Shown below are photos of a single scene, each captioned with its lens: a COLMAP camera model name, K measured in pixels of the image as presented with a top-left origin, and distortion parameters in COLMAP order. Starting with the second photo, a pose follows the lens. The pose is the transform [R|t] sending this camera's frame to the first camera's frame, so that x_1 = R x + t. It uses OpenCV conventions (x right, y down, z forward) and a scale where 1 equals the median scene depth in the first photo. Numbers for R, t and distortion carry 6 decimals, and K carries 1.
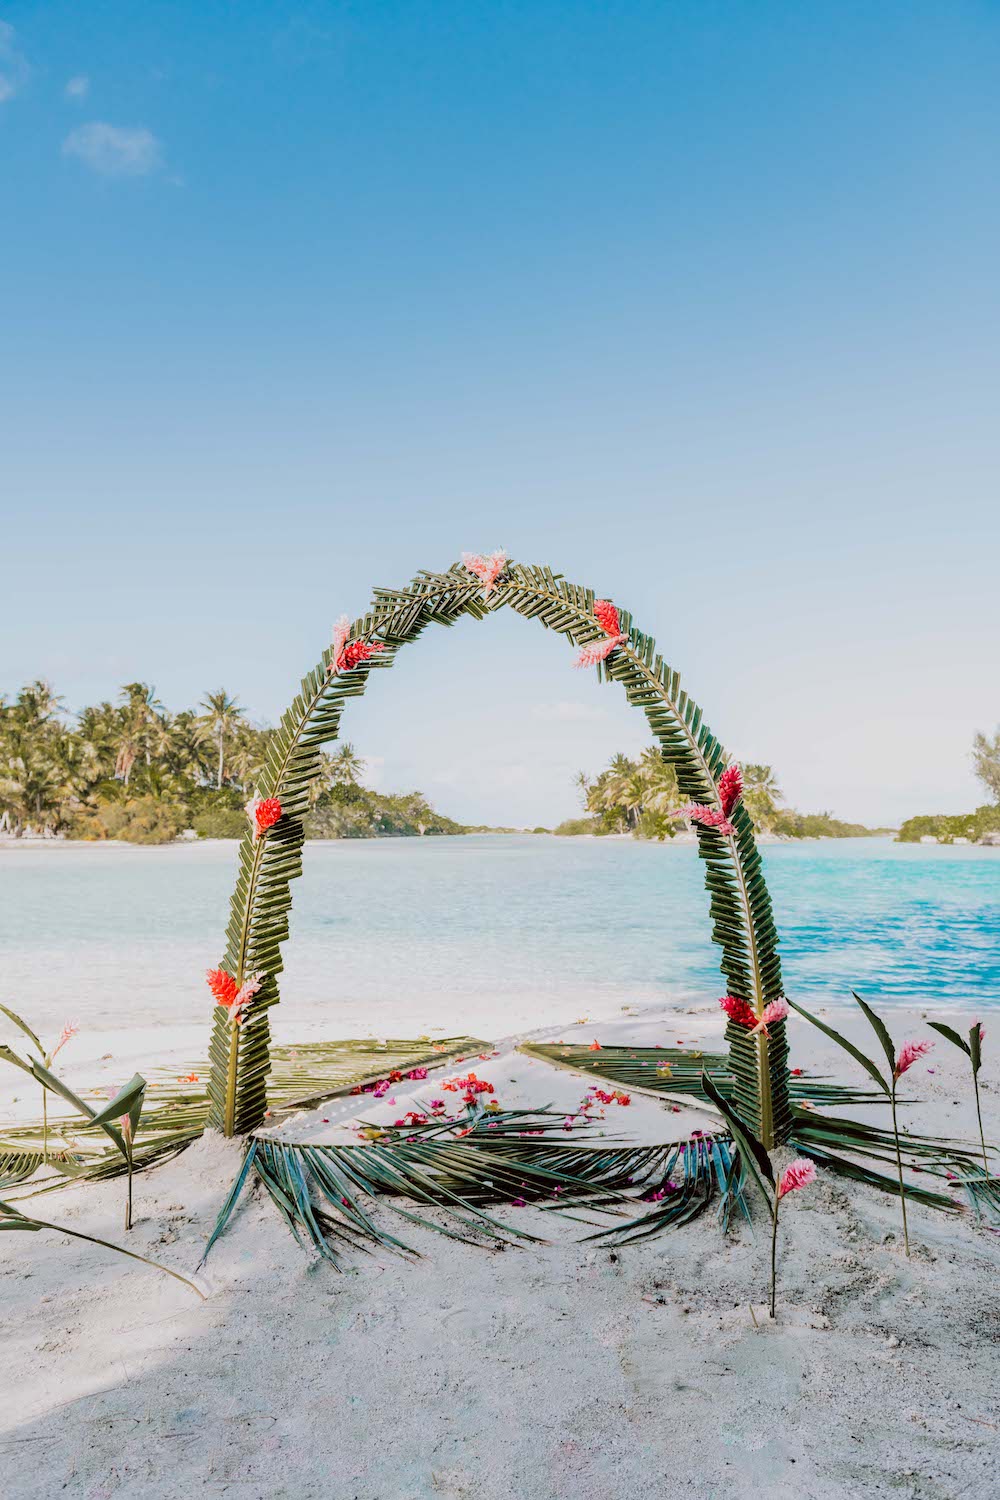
lens RADIAL K [[1036.6, 0, 542.5], [0, 1036.6, 755.0], [0, 0, 1]] dist [-0.031096, 0.002076]
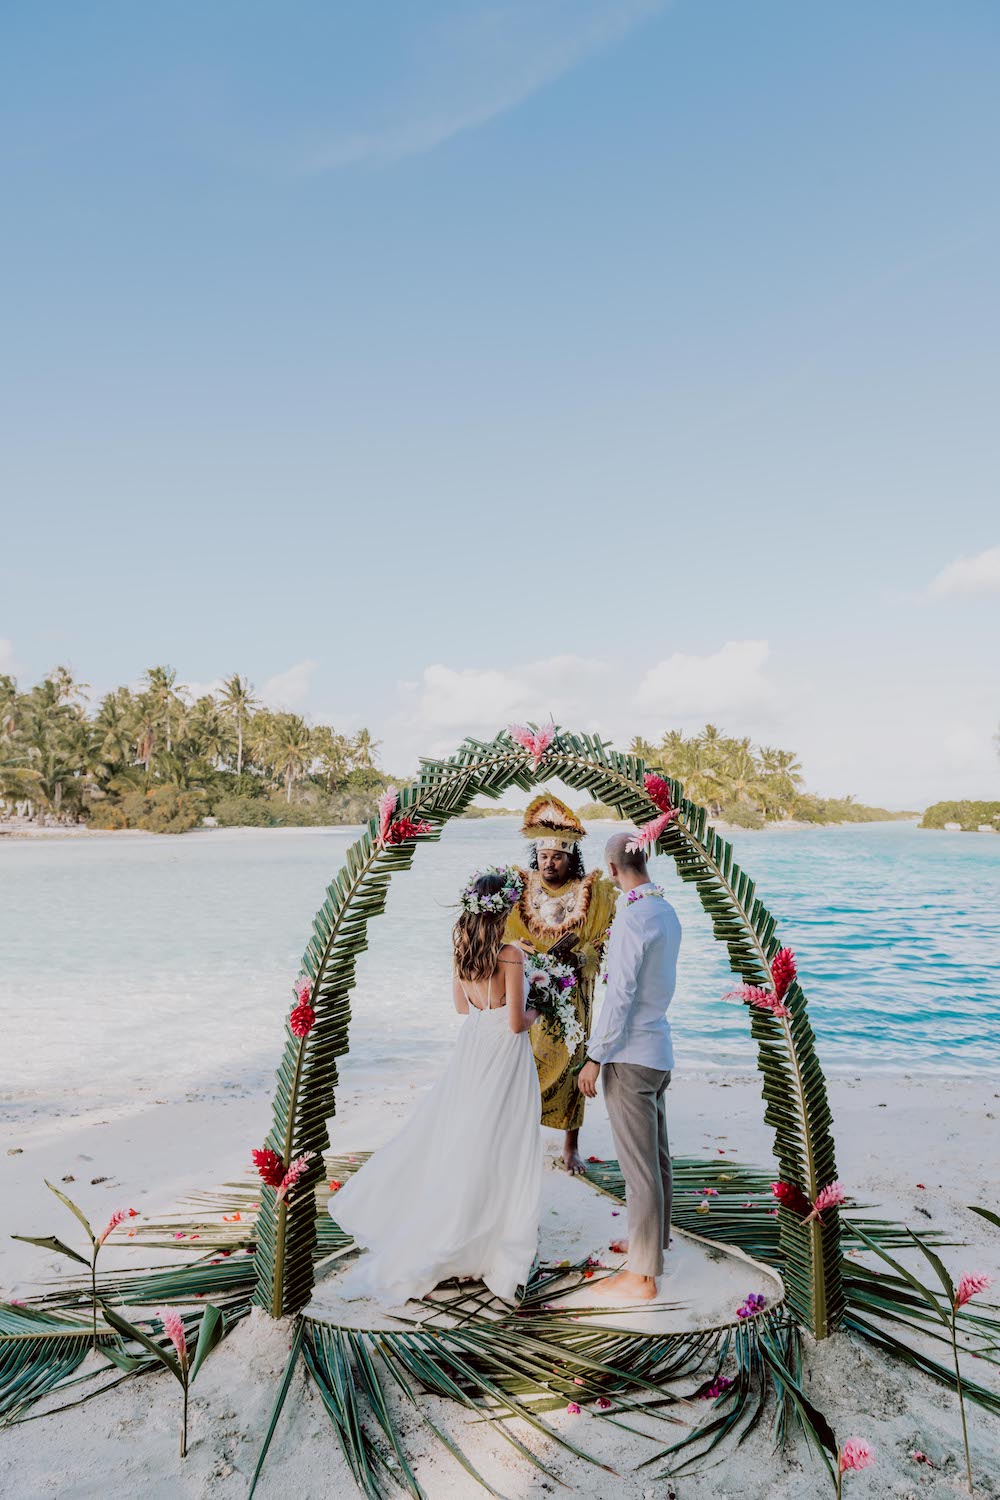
lens RADIAL K [[1036.6, 0, 536.6], [0, 1036.6, 720.0], [0, 0, 1]] dist [-0.031096, 0.002076]
pose [[0.999810, 0.000307, -0.019480, -0.033387], [-0.000184, 0.999980, 0.006301, -0.205378], [0.019481, -0.006296, 0.999790, 0.018578]]
